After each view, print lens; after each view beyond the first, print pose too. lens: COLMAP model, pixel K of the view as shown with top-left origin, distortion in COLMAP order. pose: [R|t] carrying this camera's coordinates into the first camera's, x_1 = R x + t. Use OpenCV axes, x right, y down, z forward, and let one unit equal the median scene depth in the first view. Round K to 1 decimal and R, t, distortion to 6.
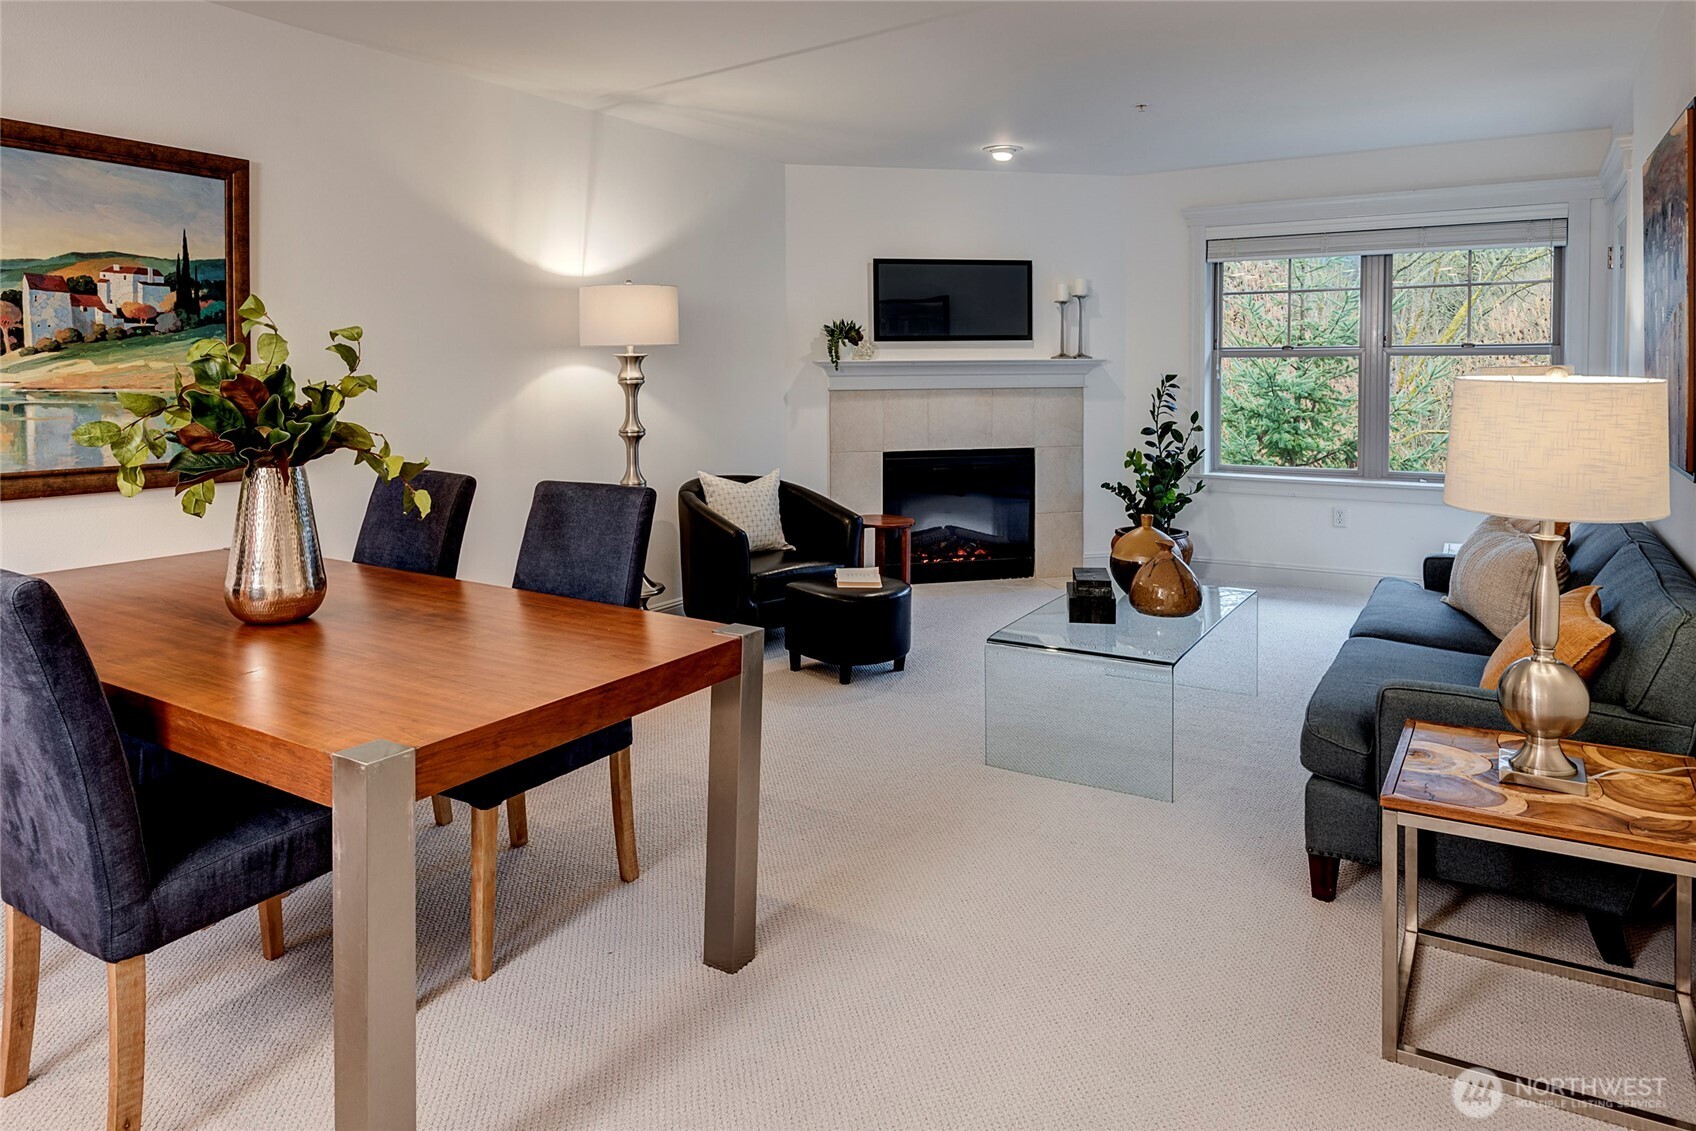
lens RADIAL K [[1075.6, 0, 844.1], [0, 1075.6, 409.7], [0, 0, 1]] dist [-0.016029, -0.001891]
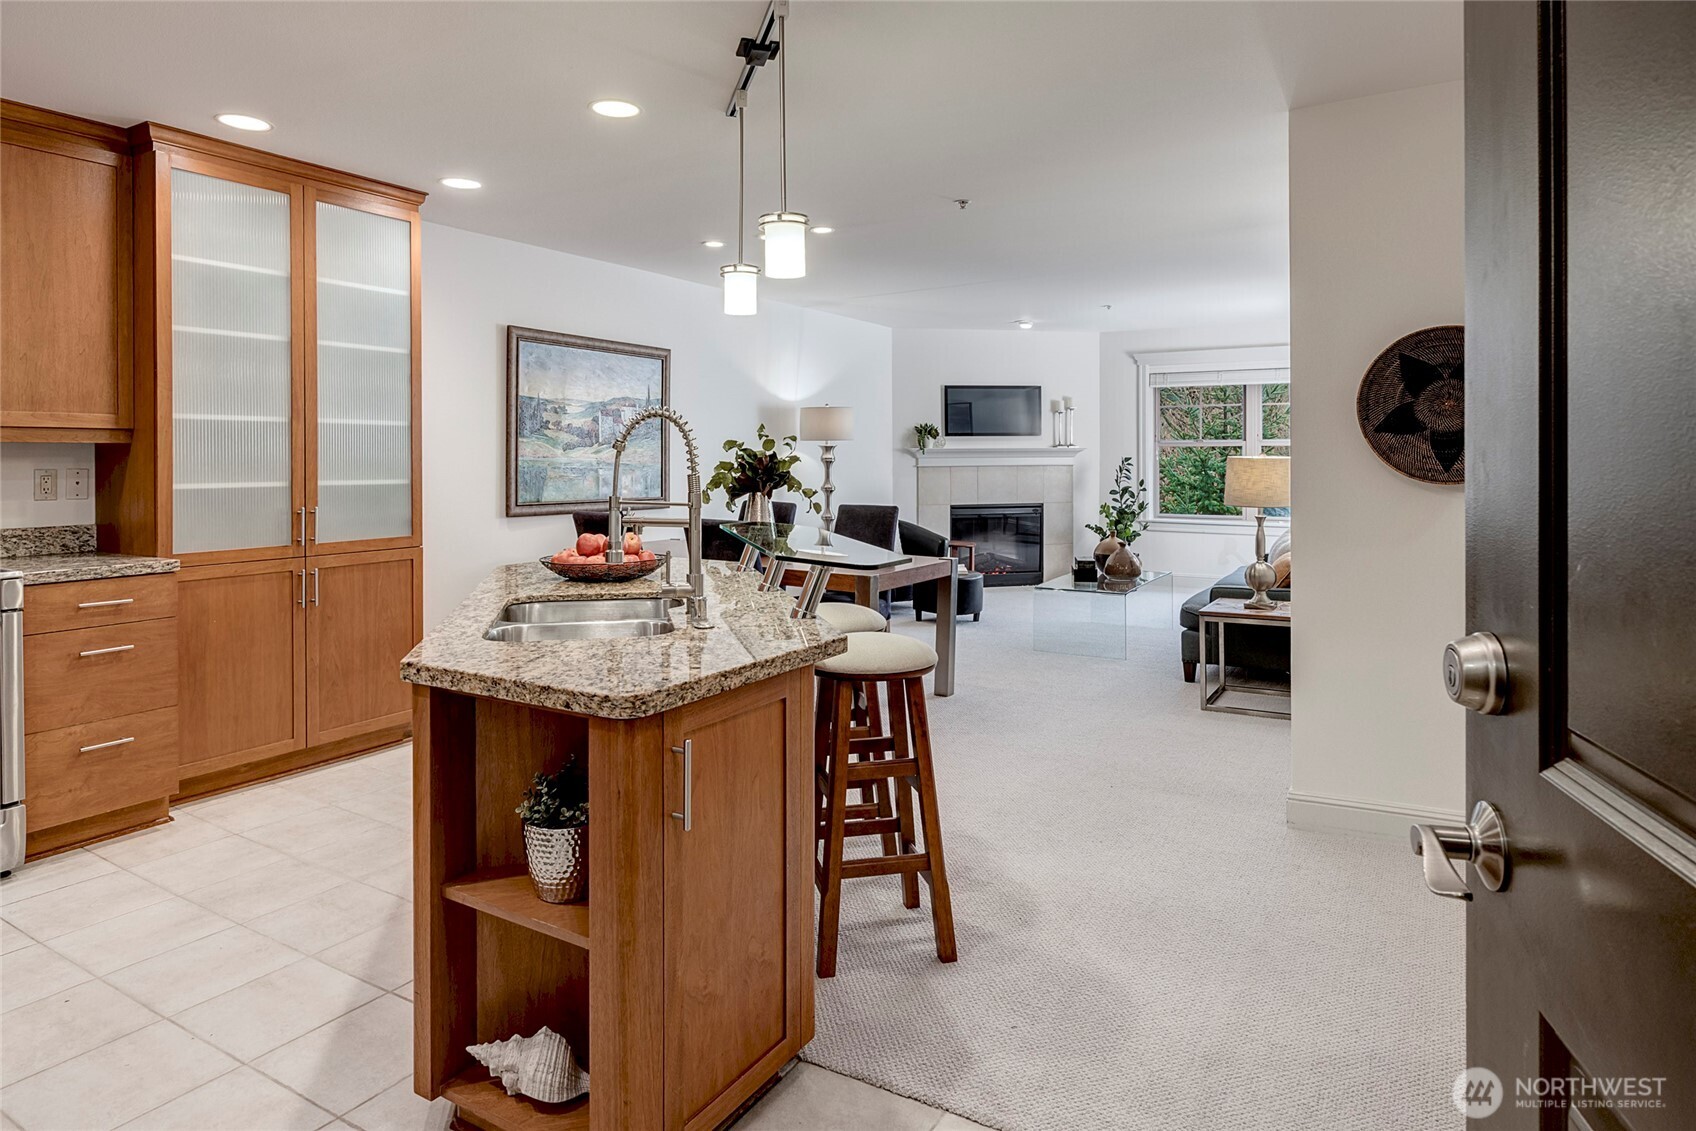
lens RADIAL K [[1004.2, 0, 847.2], [0, 1004.2, 465.6], [0, 0, 1]] dist [-0.001280, -0.000563]
pose [[0.999898, 0.001636, 0.014223, -0.142138], [-0.001259, 0.999649, -0.026472, 0.020624], [-0.014261, 0.026452, 0.999548, -0.514300]]
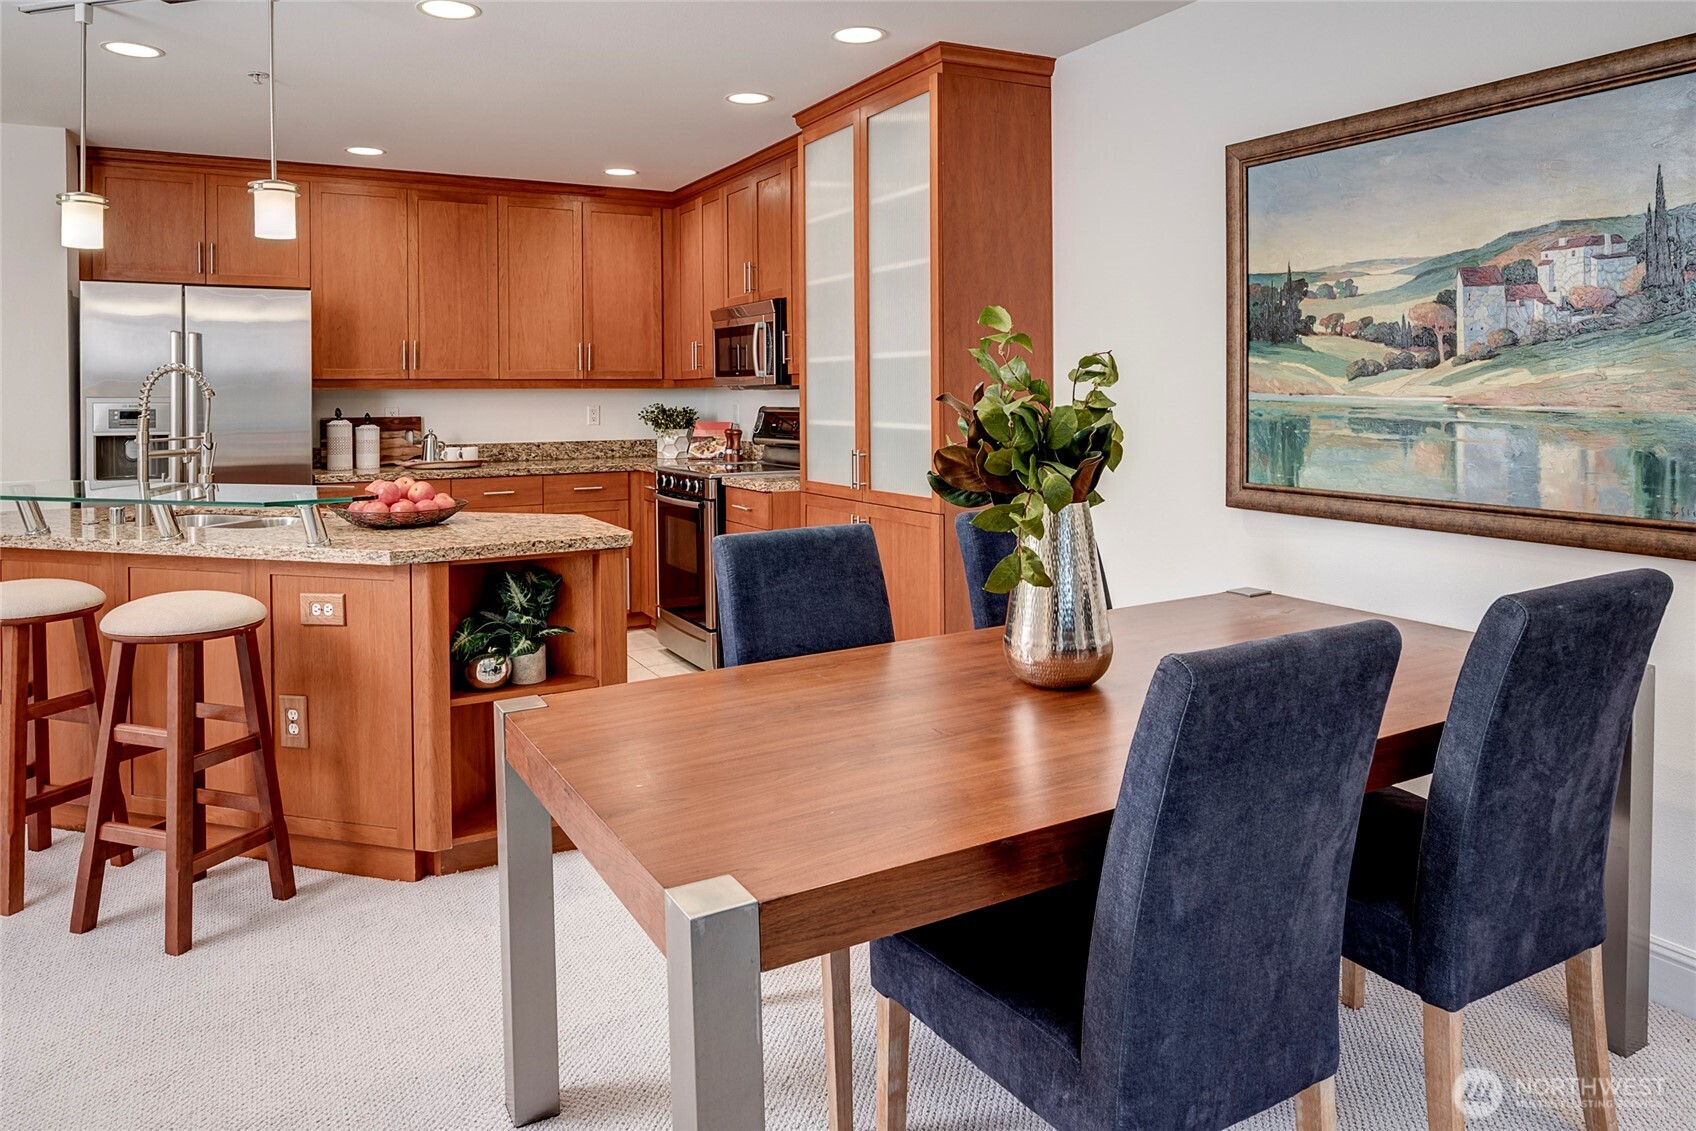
lens RADIAL K [[1142.0, 0, 821.3], [0, 1142.0, 410.7], [0, 0, 1]] dist [-0.006036, -0.001668]
pose [[-0.514287, 0.022224, -0.857330, 0.134088], [-0.017193, 0.999196, 0.036215, -0.018930], [0.857446, 0.033365, -0.513491, 0.502599]]
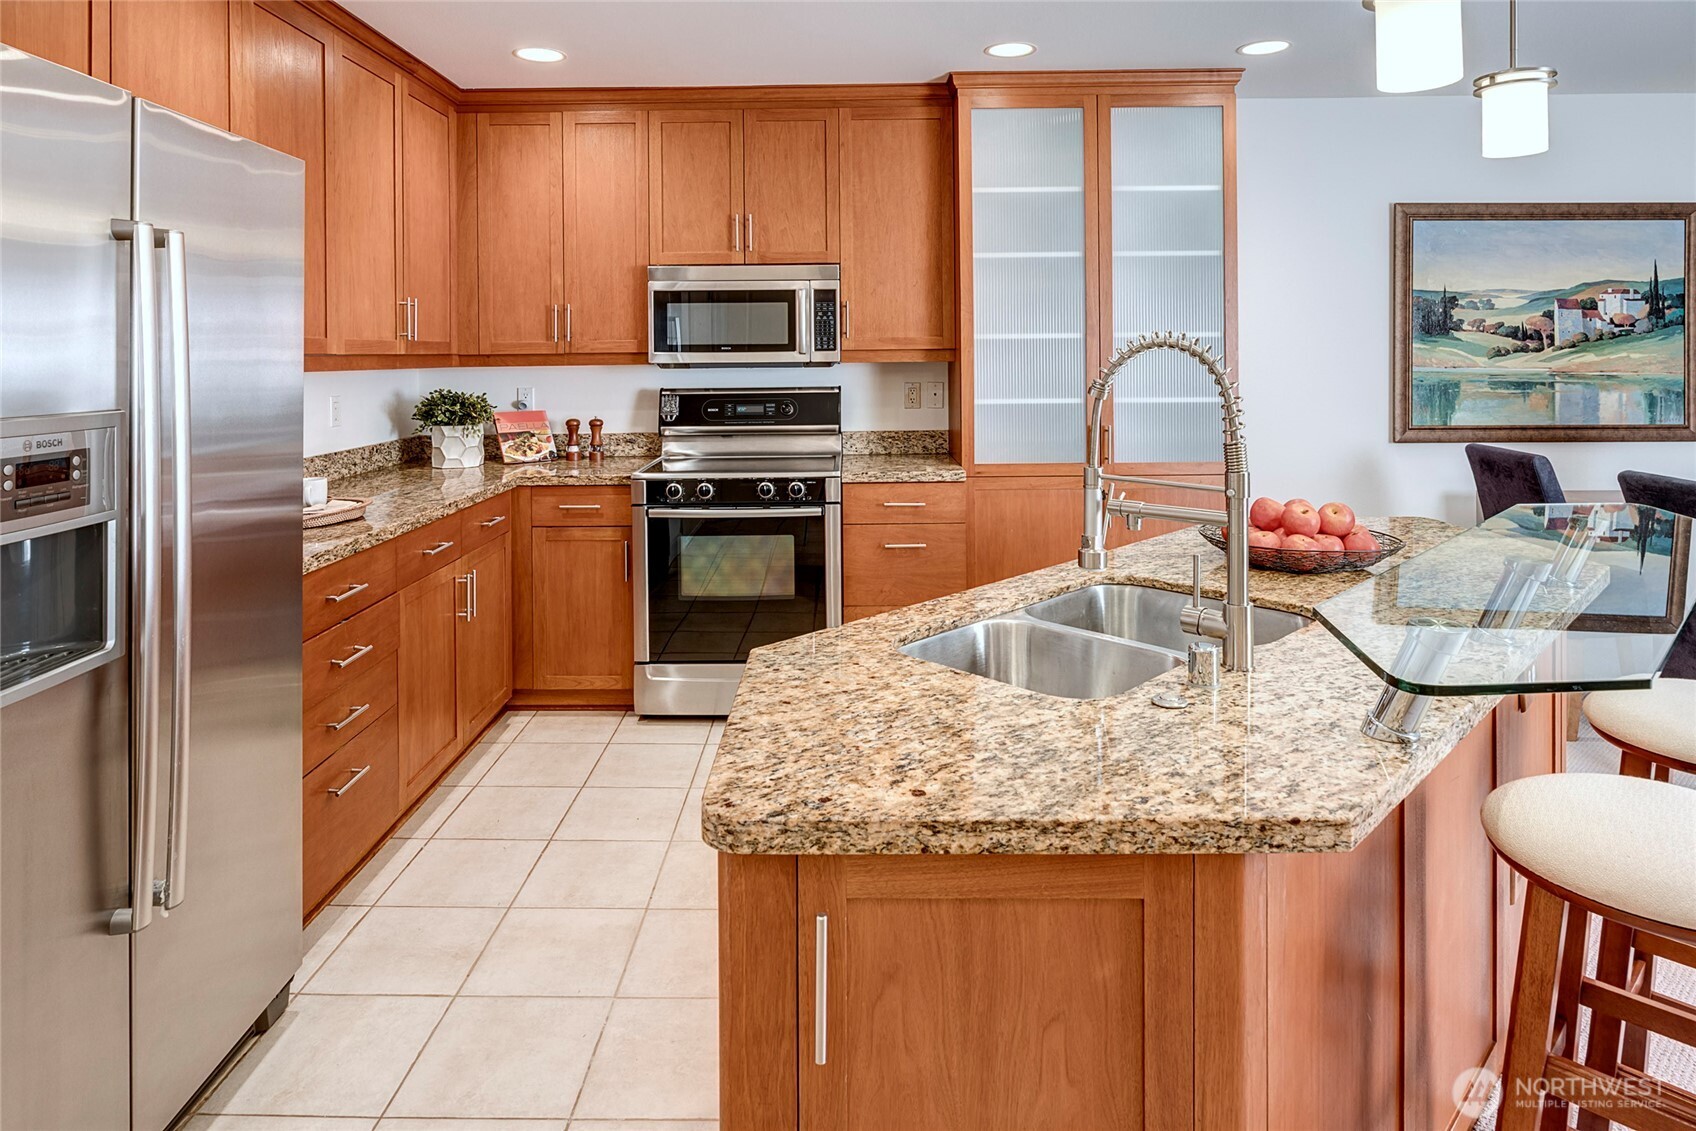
lens RADIAL K [[973.5, 0, 897.3], [0, 973.5, 354.8], [0, 0, 1]] dist [0.002500, -0.000705]
pose [[0.518461, 0.005416, -0.855084, -0.020483], [-0.020327, 0.999775, -0.005993, -0.008257], [0.854860, 0.020489, 0.518455, -0.280824]]
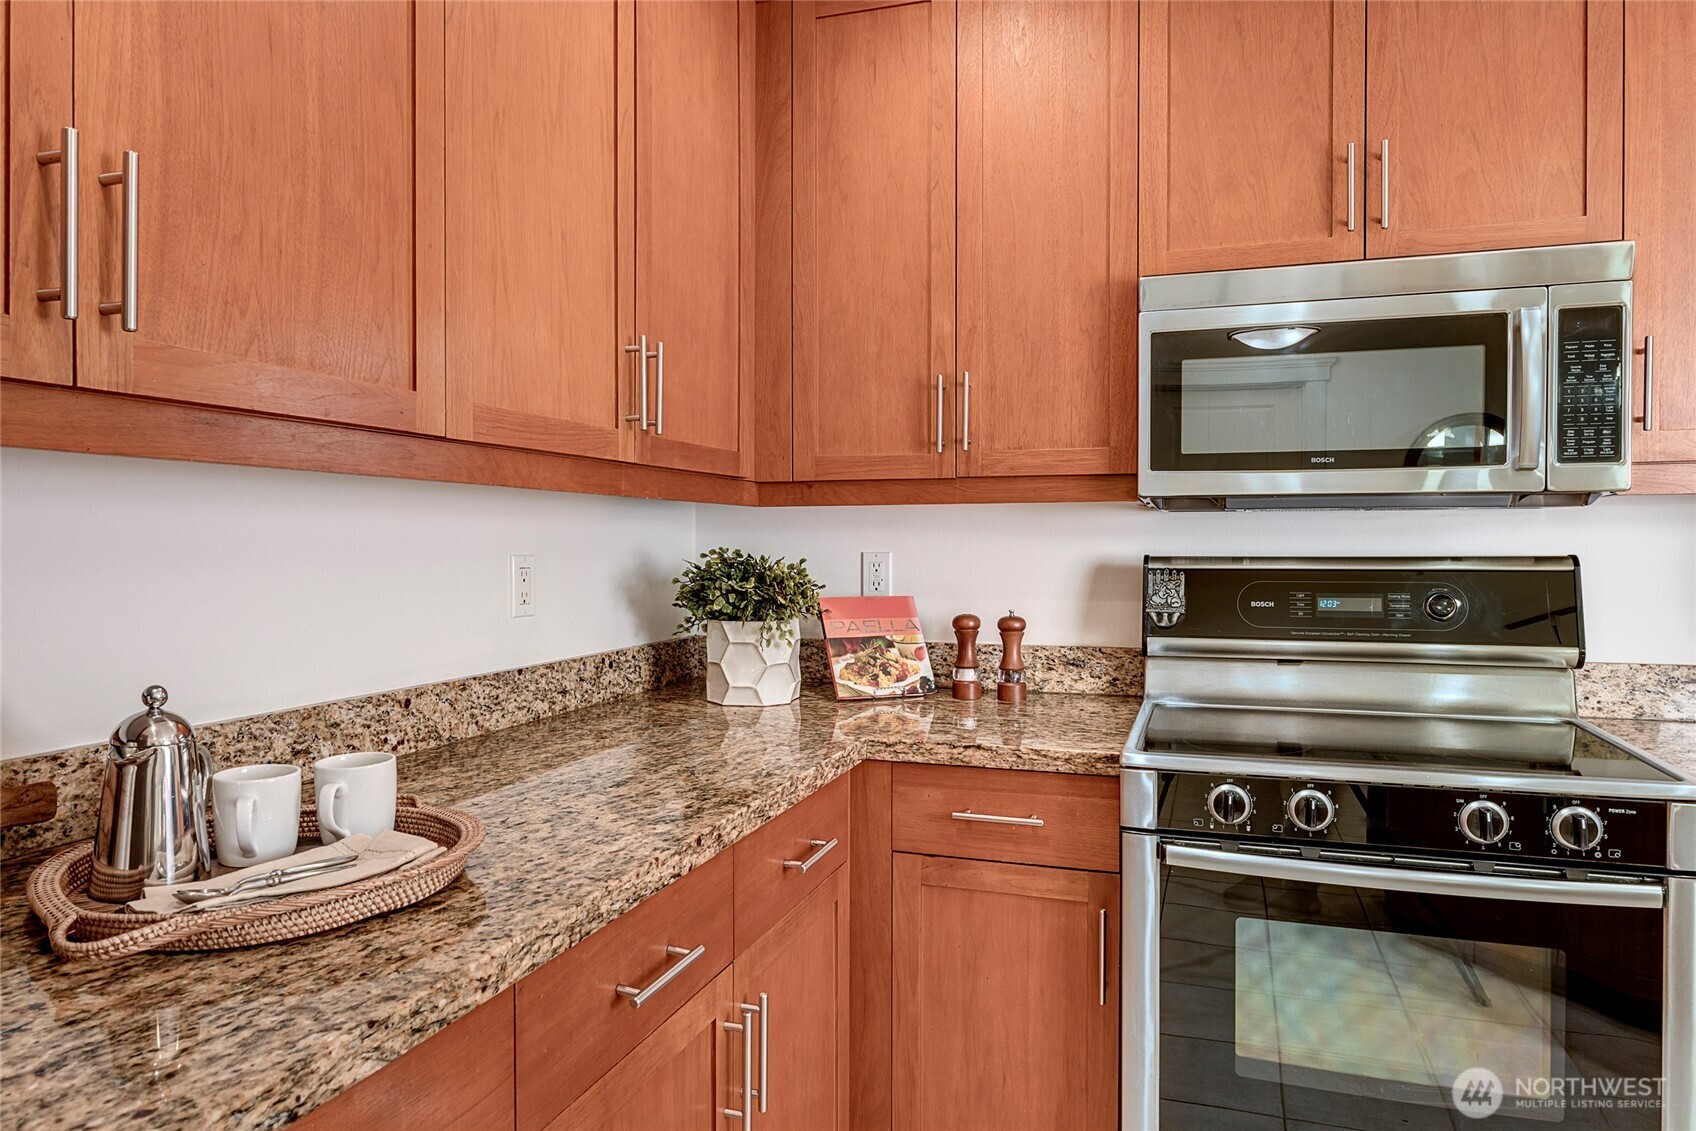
lens RADIAL K [[1154.3, 0, 897.9], [0, 1154.3, 554.1], [0, 0, 1]] dist [-0.002472, -0.001704]
pose [[0.210445, 0.020953, -0.977381, -0.342359], [-0.030878, 0.999414, 0.014777, 0.011480], [0.977118, 0.027070, 0.210968, -0.227679]]
